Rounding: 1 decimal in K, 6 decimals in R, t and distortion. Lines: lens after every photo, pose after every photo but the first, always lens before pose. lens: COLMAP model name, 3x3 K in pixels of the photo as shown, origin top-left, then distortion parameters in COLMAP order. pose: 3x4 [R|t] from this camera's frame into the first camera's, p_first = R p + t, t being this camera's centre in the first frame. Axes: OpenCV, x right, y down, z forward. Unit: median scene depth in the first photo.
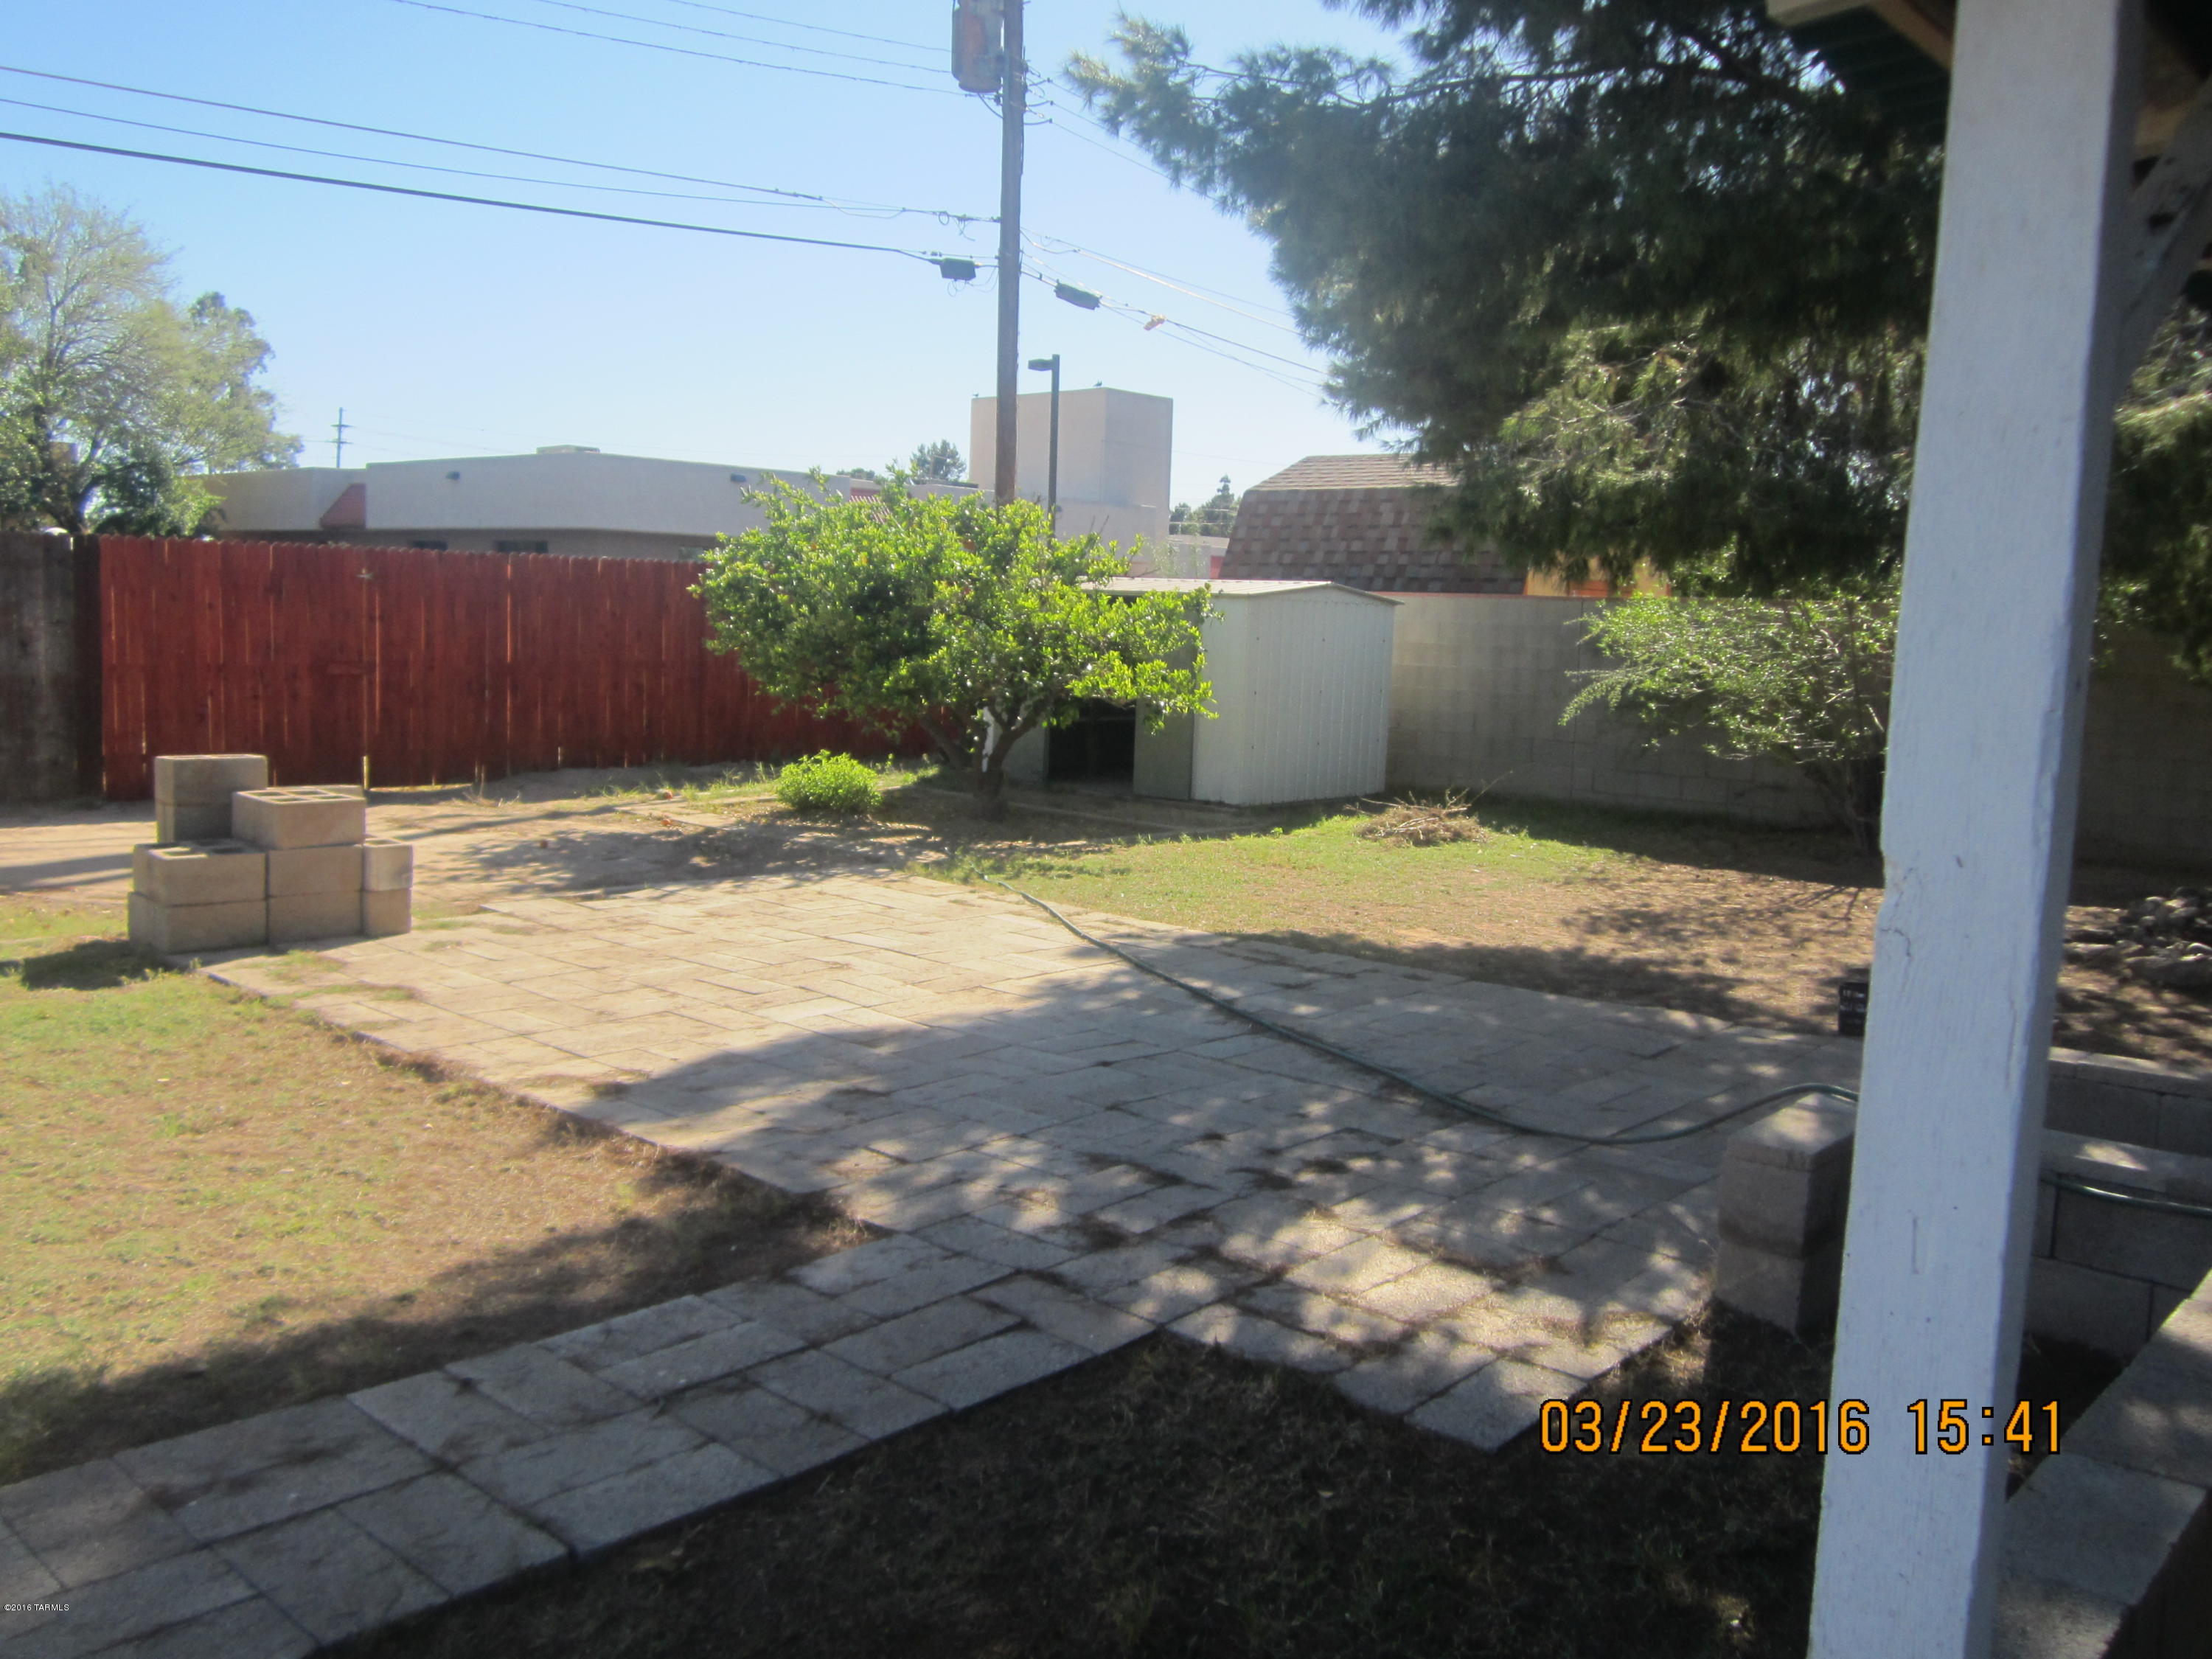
lens RADIAL K [[1843.9, 0, 1106.5], [0, 1843.9, 830.1], [0, 0, 1]] dist [-0.056951, 0.007578]
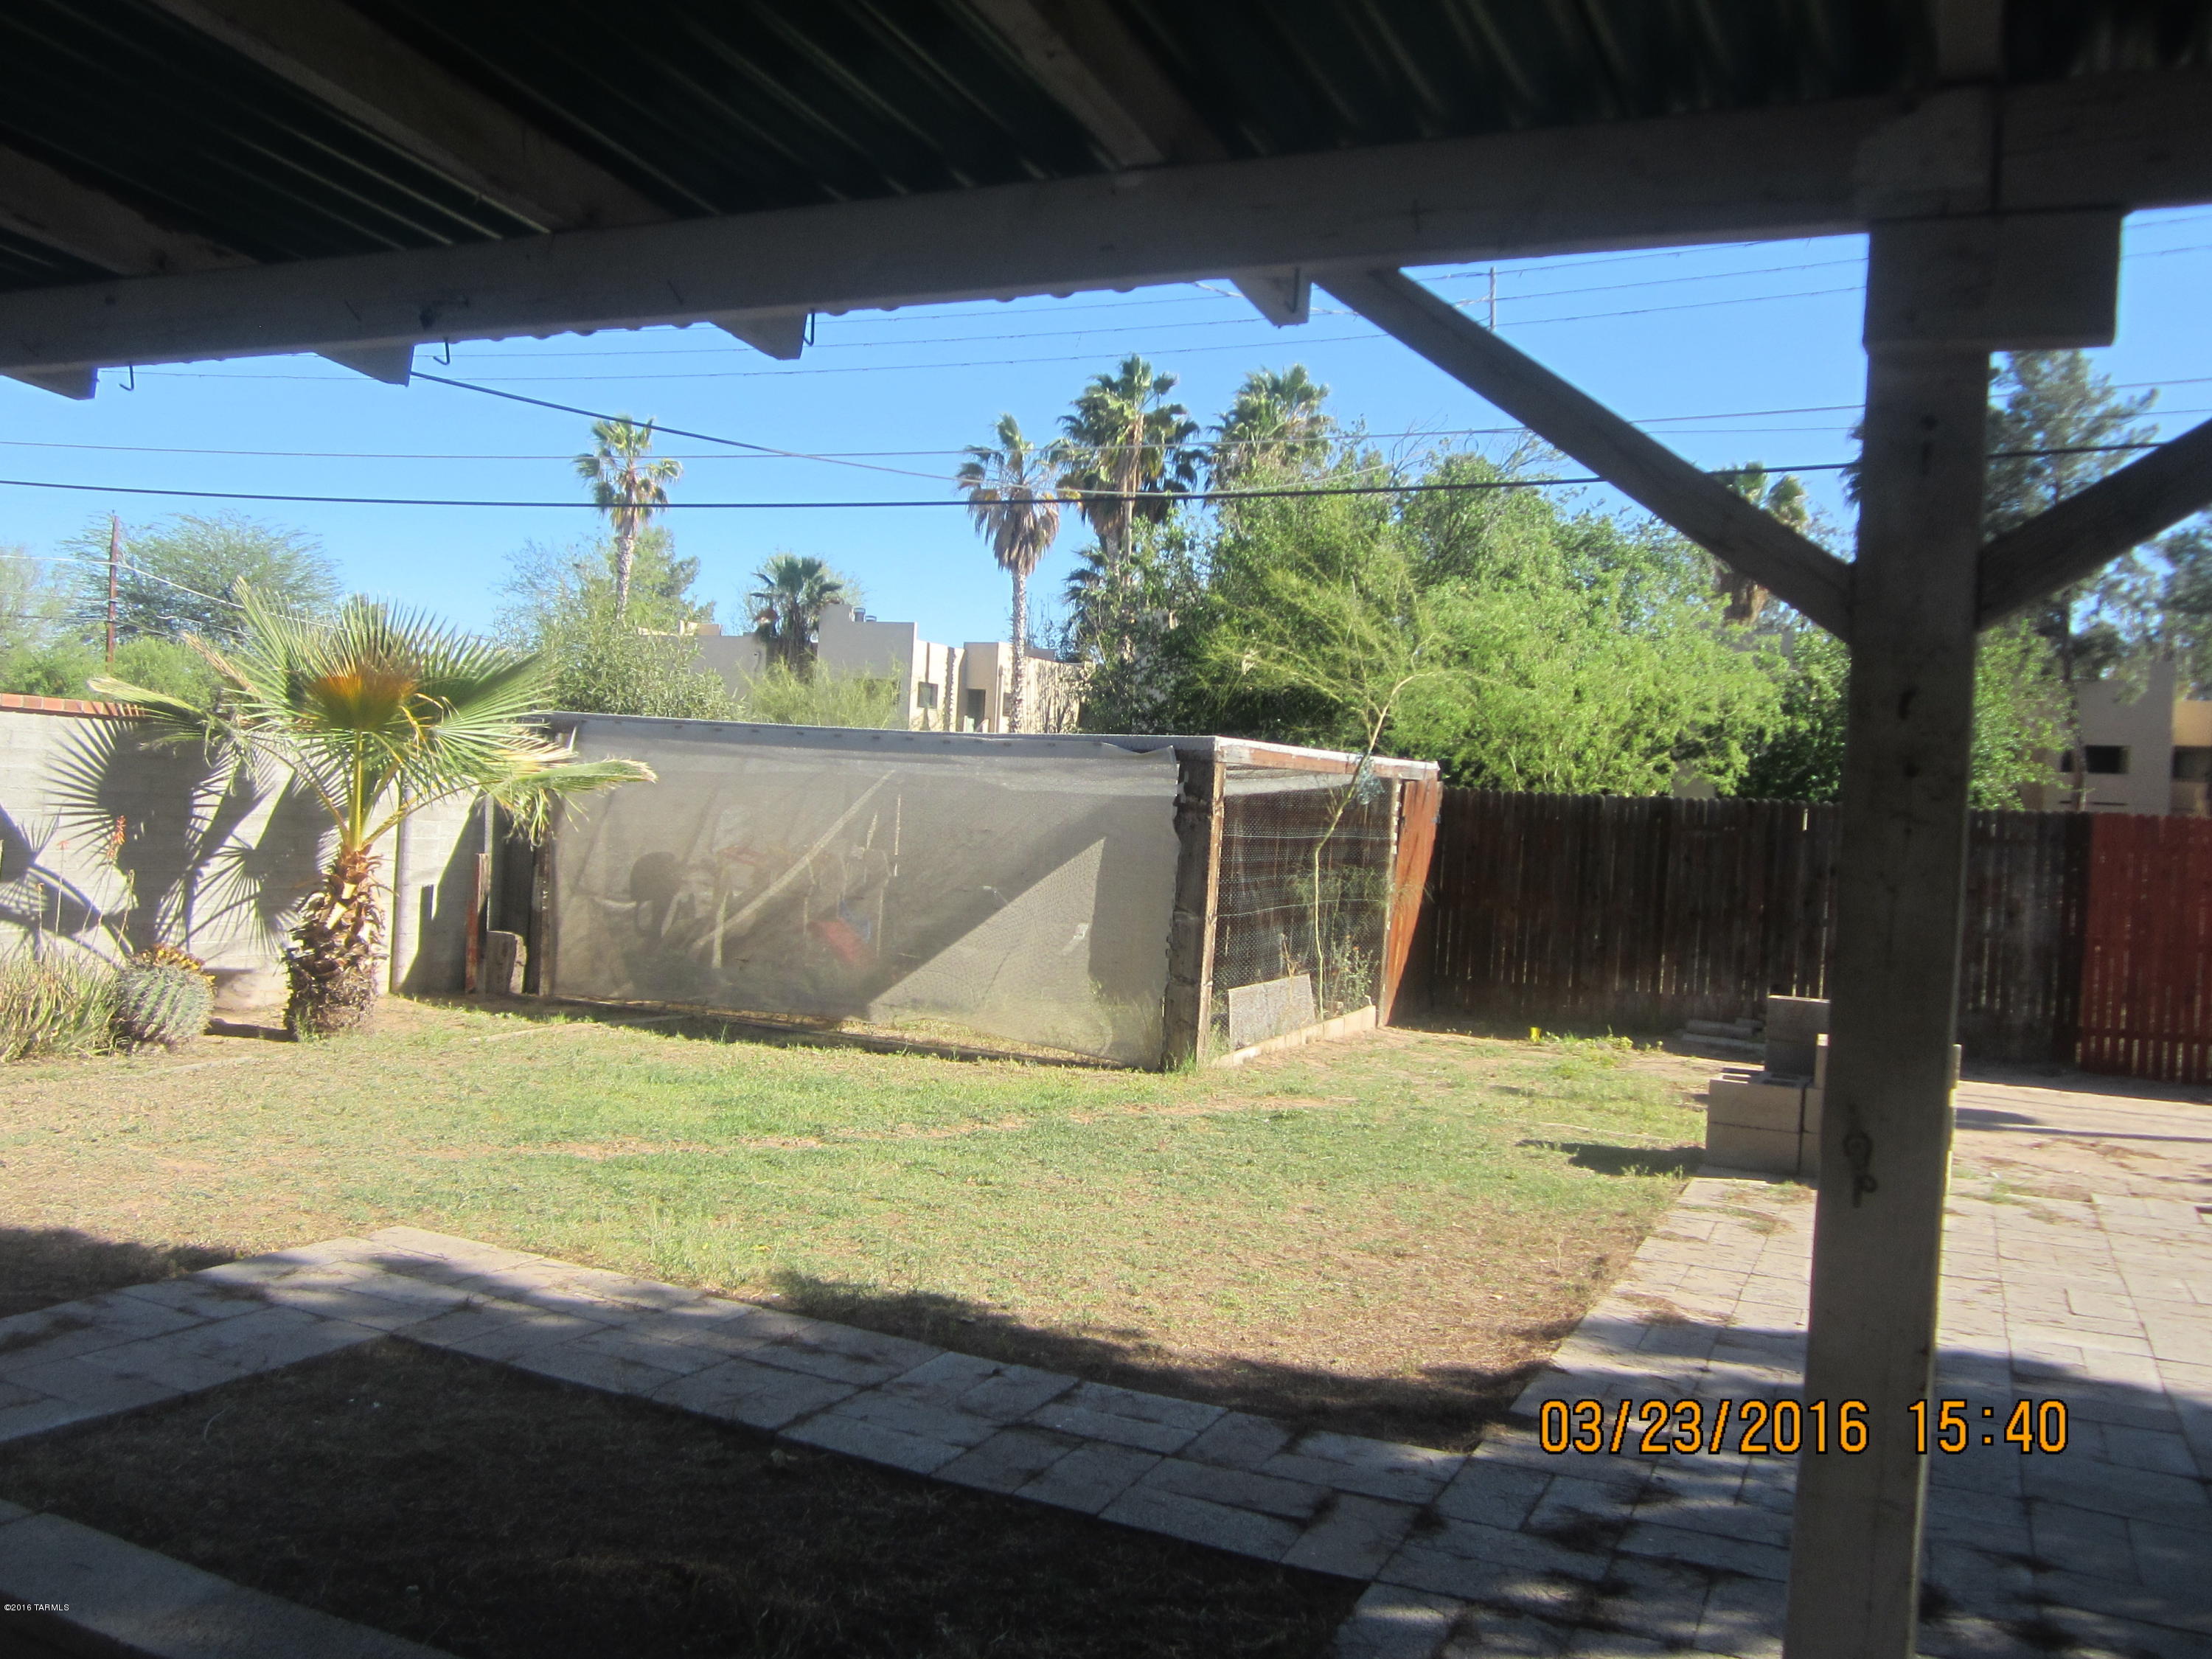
lens RADIAL K [[1843.9, 0, 1107.1], [0, 1843.9, 831.5], [0, 0, 1]] dist [-0.056951, 0.007578]
pose [[0.272639, -0.010594, -0.962058, 0.703770], [-0.152704, 0.986788, -0.054141, -0.025989], [0.949921, 0.161671, 0.267419, 0.451487]]
